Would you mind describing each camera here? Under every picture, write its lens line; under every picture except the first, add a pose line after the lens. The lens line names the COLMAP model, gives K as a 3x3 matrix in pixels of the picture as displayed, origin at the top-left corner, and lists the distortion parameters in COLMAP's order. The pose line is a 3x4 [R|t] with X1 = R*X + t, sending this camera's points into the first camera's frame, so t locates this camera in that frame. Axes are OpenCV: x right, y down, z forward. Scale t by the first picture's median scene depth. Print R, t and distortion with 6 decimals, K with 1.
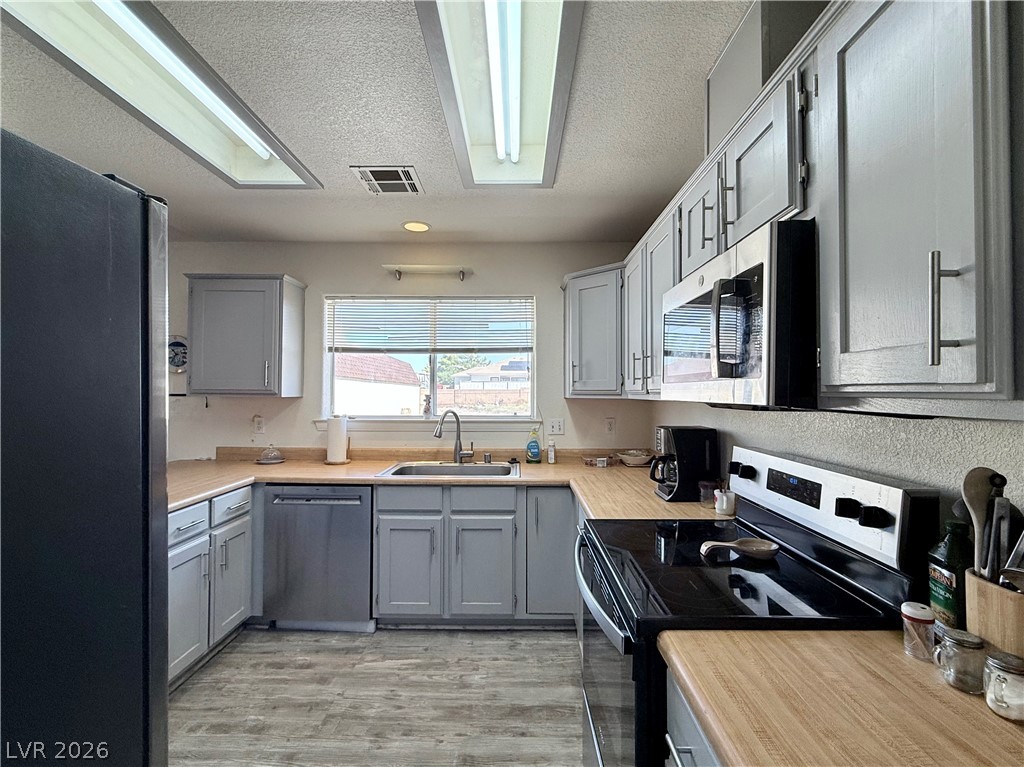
lens RADIAL K [[461.2, 0, 512.0], [0, 461.2, 383.5], [0, 0, 1]] dist [0.001536, 0.000061]
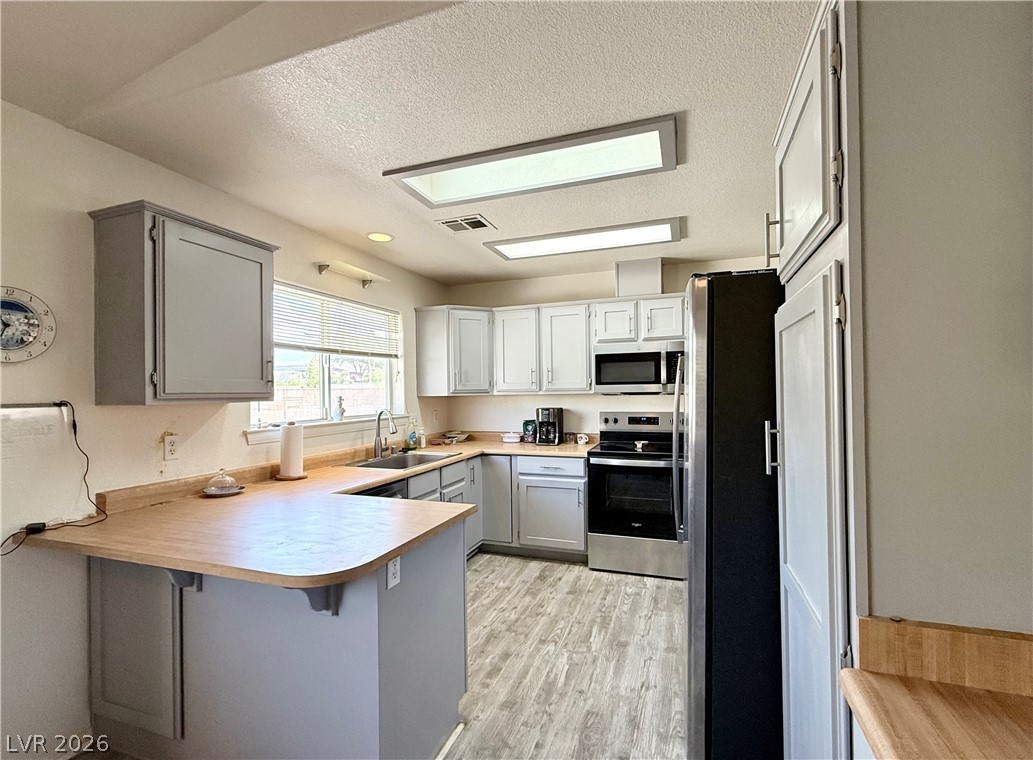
lens RADIAL K [[476.6, 0, 516.5], [0, 476.6, 380.0], [0, 0, 1]] dist [0.000158, 0.000194]
pose [[0.332100, 0.011137, 0.943178, -1.373912], [-0.000841, 0.999933, -0.011512, 0.002071], [-0.943244, 0.003030, 0.332088, 0.409507]]
